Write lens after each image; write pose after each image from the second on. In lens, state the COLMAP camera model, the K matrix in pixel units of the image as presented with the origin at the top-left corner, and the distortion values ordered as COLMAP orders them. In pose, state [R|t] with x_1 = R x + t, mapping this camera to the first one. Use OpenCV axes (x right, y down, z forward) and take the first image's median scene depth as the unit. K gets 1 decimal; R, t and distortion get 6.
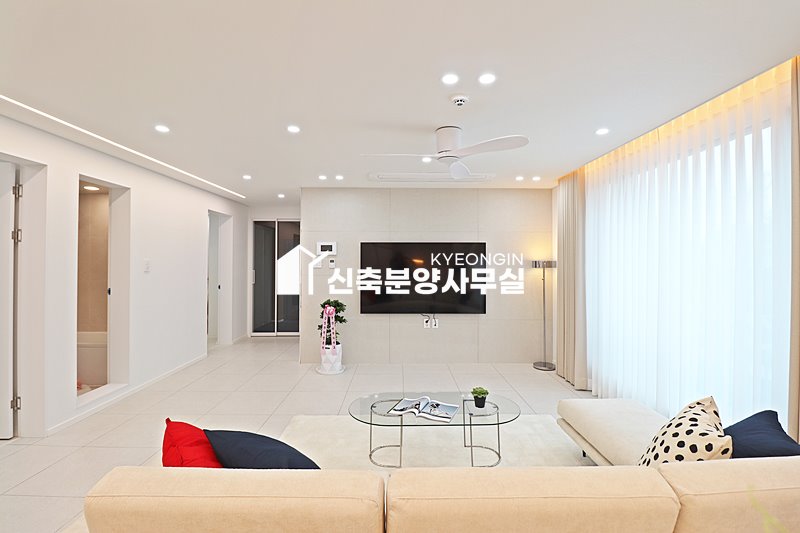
lens RADIAL K [[371.8, 0, 399.2], [0, 371.8, 257.5], [0, 0, 1]] dist [0.001620, -0.011957]
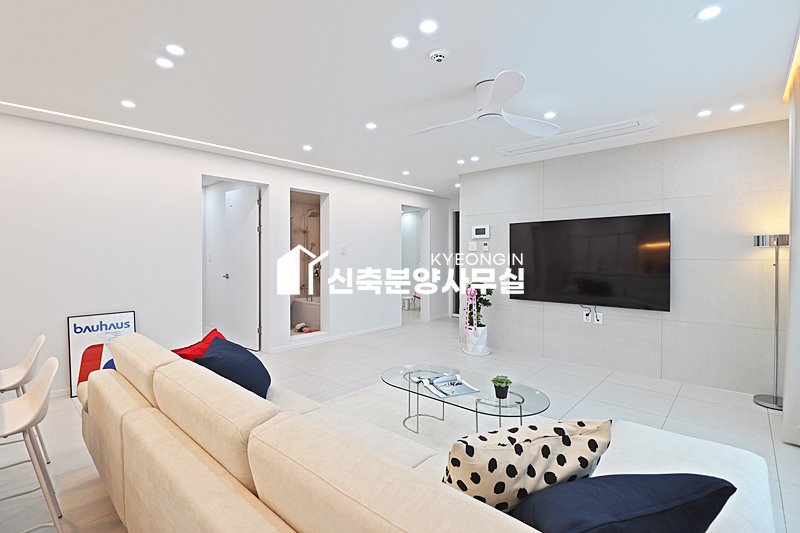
lens RADIAL K [[378.2, 0, 403.2], [0, 378.2, 262.1], [0, 0, 1]] dist [-0.001860, -0.000547]
pose [[0.735439, 0.007169, -0.677553, 0.374142], [0.009525, 0.999736, 0.020916, 0.037102], [0.677524, -0.021836, 0.735176, 0.115923]]
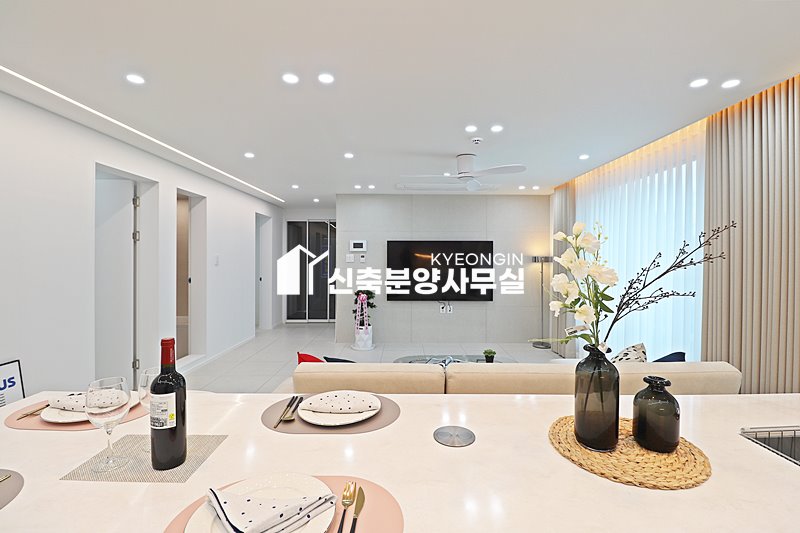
lens RADIAL K [[374.4, 0, 400.6], [0, 374.4, 259.4], [0, 0, 1]] dist [-0.002126, -0.000667]
pose [[0.999971, 0.001446, -0.007524, -0.055966], [-0.001344, 0.999907, 0.013535, 0.002885], [0.007543, -0.013524, 0.999880, -0.206726]]
